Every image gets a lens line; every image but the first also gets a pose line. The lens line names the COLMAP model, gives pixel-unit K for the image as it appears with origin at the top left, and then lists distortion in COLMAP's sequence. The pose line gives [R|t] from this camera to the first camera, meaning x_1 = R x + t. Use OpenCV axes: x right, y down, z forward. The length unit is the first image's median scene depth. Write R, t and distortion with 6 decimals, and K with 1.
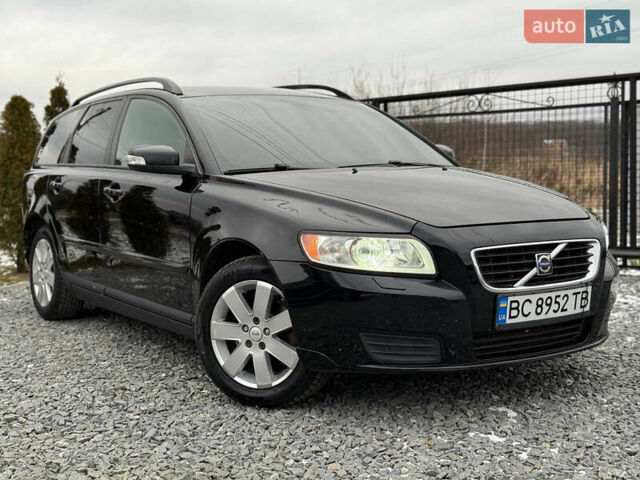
lens RADIAL K [[883.7, 0, 320.0], [0, 883.7, 240.0], [0, 0, 1]] dist [0.127152, -0.013072]
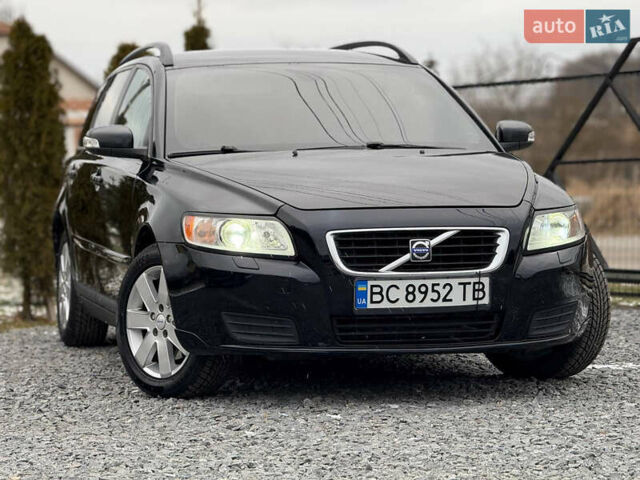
lens RADIAL K [[2231.5, 0, 320.0], [0, 2231.5, 240.0], [0, 0, 1]] dist [0.165288, 1.040279]
pose [[0.939075, 0.013188, -0.343460, 0.953761], [-0.027767, 0.998908, -0.037562, 0.106708], [0.342589, 0.044811, 0.938416, -1.268611]]
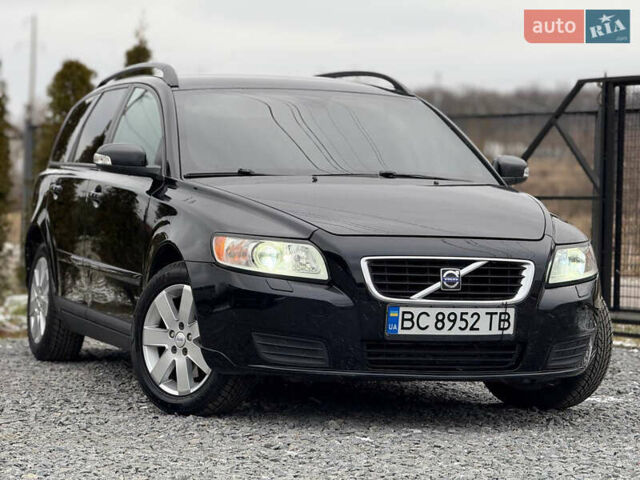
lens RADIAL K [[2231.5, 0, 320.0], [0, 2231.5, 240.0], [0, 0, 1]] dist [0.165288, 1.040279]
pose [[0.962177, 0.048002, -0.268164, 0.752957], [-0.064442, 0.996522, -0.052838, 0.120261], [0.264694, 0.068120, 0.961923, -1.378228]]
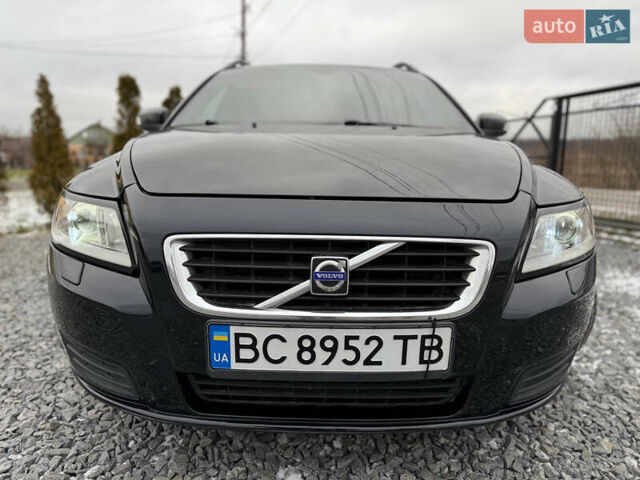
lens RADIAL K [[445.1, 0, 320.0], [0, 445.1, 240.0], [0, 0, 1]] dist [0.102099, -0.000499]
pose [[0.834357, 0.124849, -0.536900, 0.382475], [-0.074971, 0.990664, 0.113858, -0.025375], [0.546103, -0.054746, 0.835927, 0.748877]]
